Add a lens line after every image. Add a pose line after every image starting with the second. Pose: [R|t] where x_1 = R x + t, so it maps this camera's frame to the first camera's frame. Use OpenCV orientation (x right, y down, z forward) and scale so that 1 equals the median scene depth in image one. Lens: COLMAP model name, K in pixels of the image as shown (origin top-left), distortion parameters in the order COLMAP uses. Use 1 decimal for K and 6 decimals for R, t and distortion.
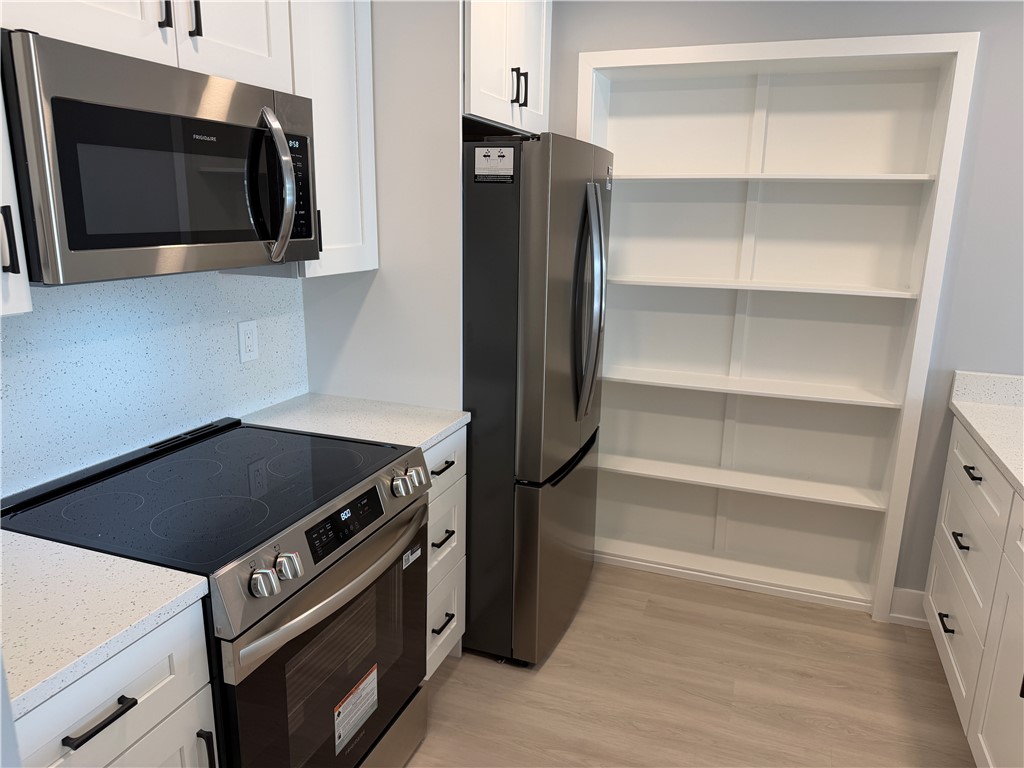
lens RADIAL K [[723.8, 0, 512.0], [0, 723.8, 384.0], [0, 0, 1]] dist [0.002411, 0.001359]
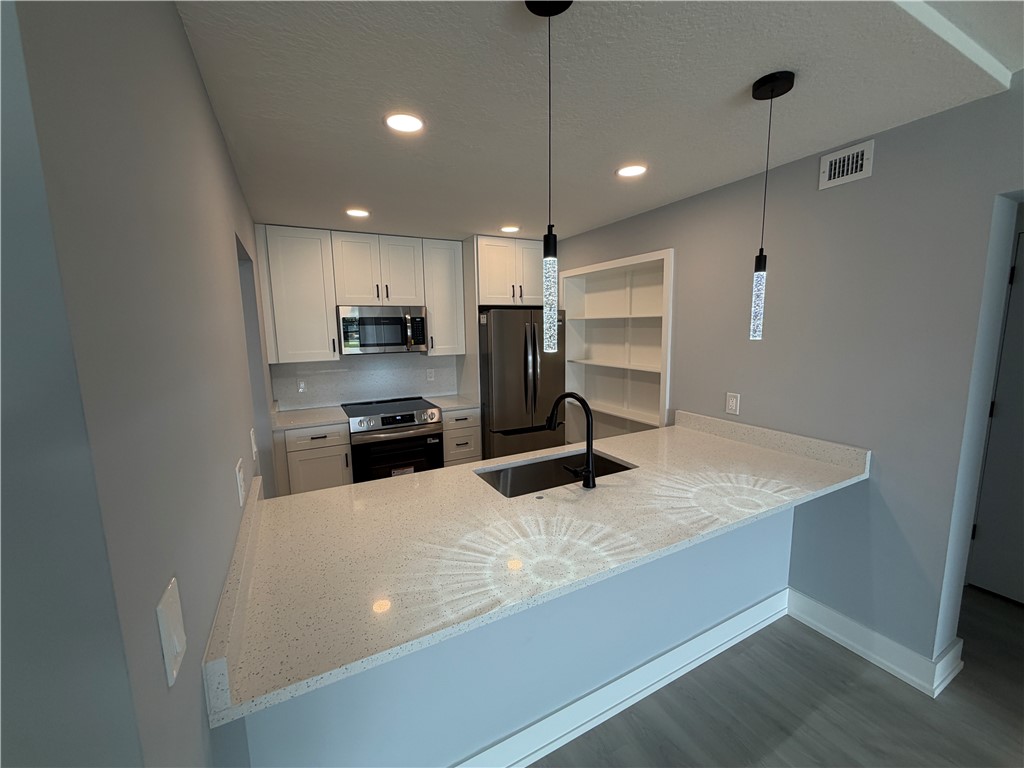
lens RADIAL K [[413.6, 0, 512.0], [0, 413.6, 384.0], [0, 0, 1]] dist [0.000073, 0.000077]
pose [[0.740935, 0.063461, -0.668572, 1.066365], [-0.129477, 0.990347, -0.049487, 0.025025], [0.658978, 0.123232, 0.741999, -0.145545]]
